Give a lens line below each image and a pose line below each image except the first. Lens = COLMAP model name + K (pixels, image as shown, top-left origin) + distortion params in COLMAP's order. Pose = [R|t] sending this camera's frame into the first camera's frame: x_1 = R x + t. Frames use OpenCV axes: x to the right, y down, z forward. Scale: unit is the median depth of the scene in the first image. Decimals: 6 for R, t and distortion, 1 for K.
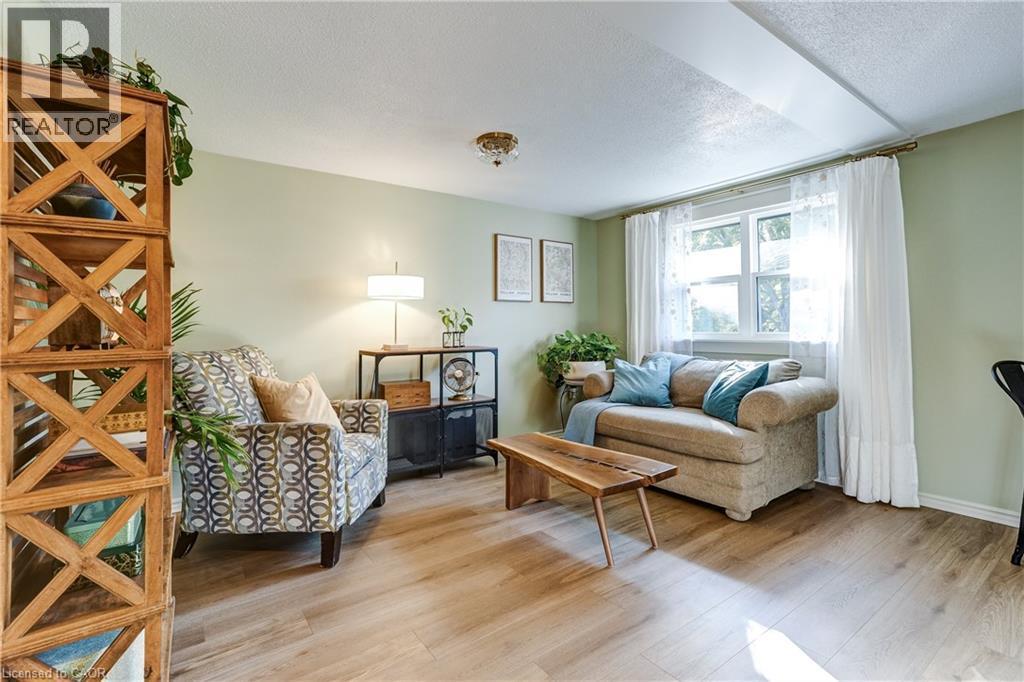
lens RADIAL K [[463.0, 0, 504.5], [0, 463.0, 324.3], [0, 0, 1]] dist [-0.010695, 0.003010]
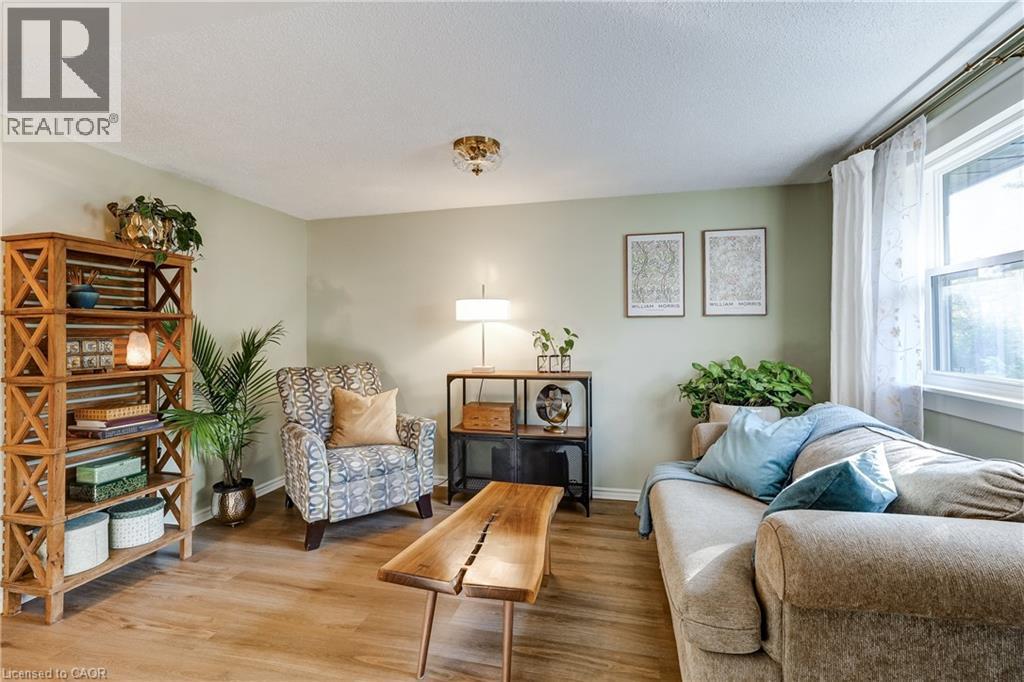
lens RADIAL K [[463.0, 0, 509.5], [0, 463.0, 339.0], [0, 0, 1]] dist [-0.010695, 0.003010]
pose [[0.659967, 0.014363, -0.751158, 0.517644], [0.004646, 0.999720, 0.023198, -0.037392], [0.751281, -0.018800, 0.659715, 0.347532]]
